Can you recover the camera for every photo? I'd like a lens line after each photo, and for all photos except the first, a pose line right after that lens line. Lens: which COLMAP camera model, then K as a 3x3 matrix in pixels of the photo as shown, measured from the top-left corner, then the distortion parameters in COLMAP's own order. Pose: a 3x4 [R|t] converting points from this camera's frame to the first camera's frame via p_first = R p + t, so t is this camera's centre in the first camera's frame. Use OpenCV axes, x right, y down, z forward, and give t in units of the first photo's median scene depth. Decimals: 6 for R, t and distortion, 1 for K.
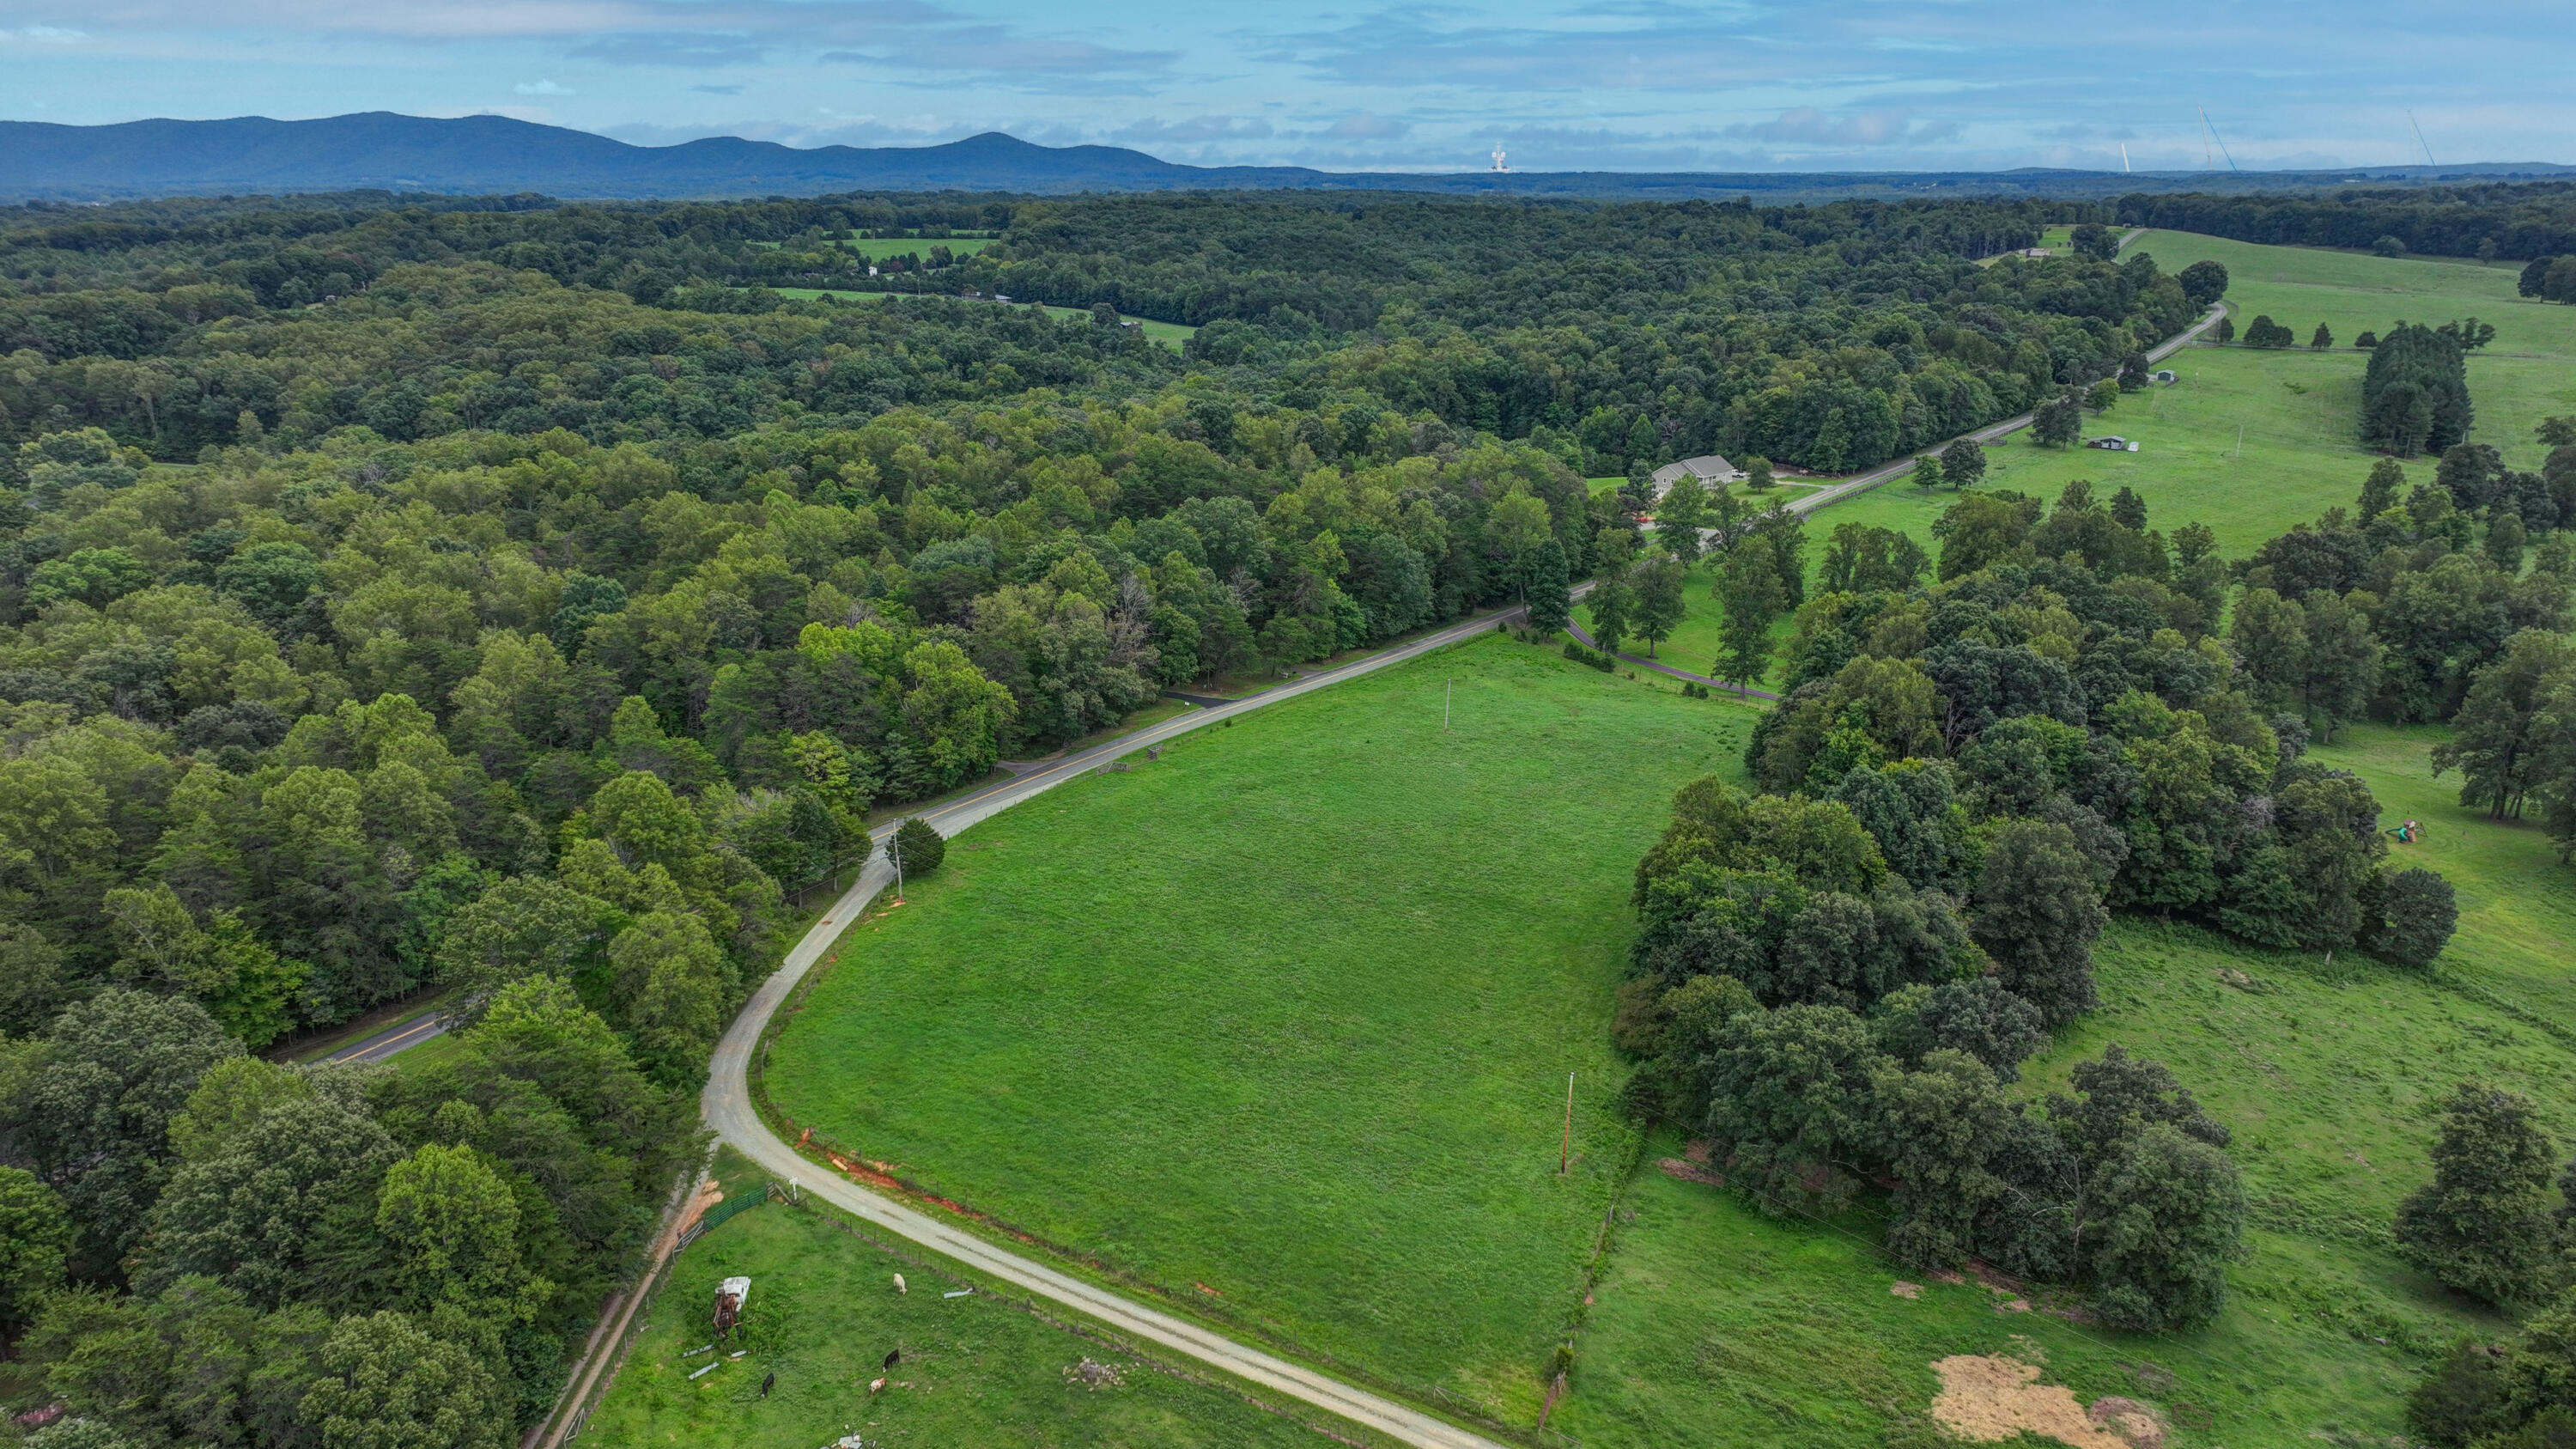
lens RADIAL K [[1799.0, 0, 1288.0], [0, 1799.0, 724.5], [0, 0, 1]] dist [0.006649, 0.007309]
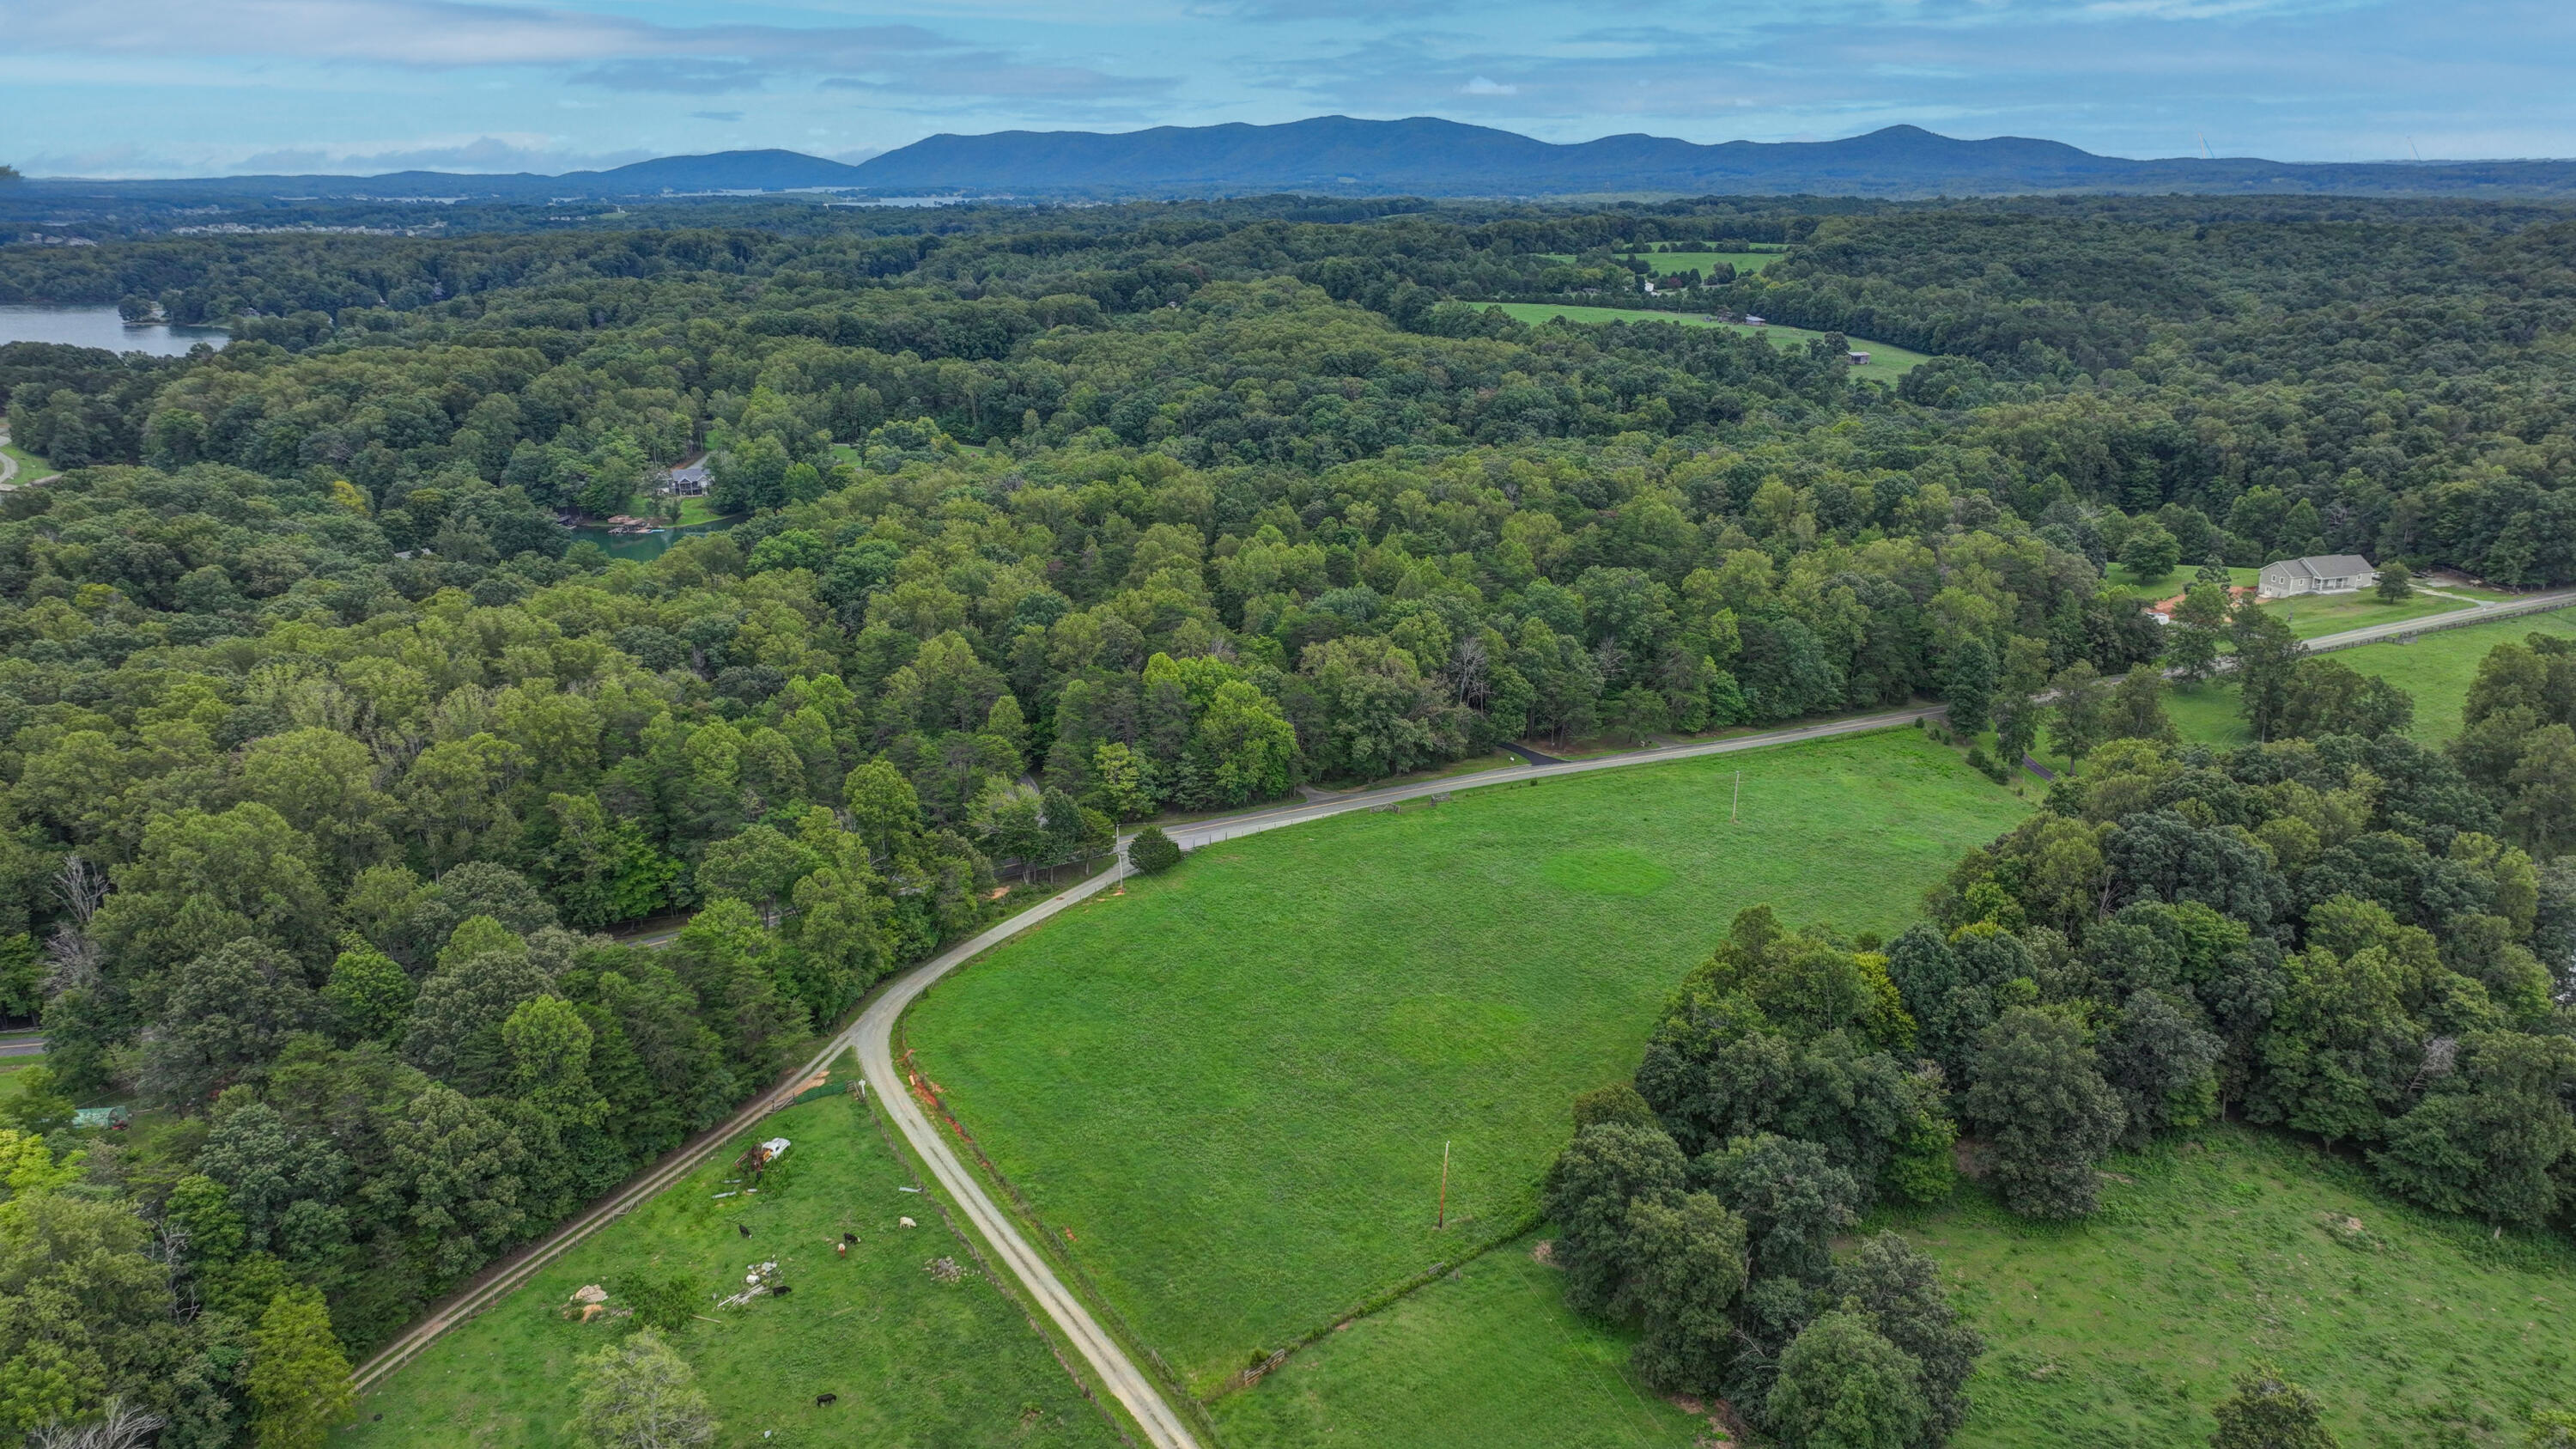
lens RADIAL K [[1799.0, 0, 1288.0], [0, 1799.0, 724.5], [0, 0, 1]] dist [0.006649, 0.007309]
pose [[0.890041, 0.129661, -0.437053, 0.241411], [-0.128136, 0.991204, 0.033118, -0.041524], [0.437502, 0.026526, 0.898826, -0.031600]]
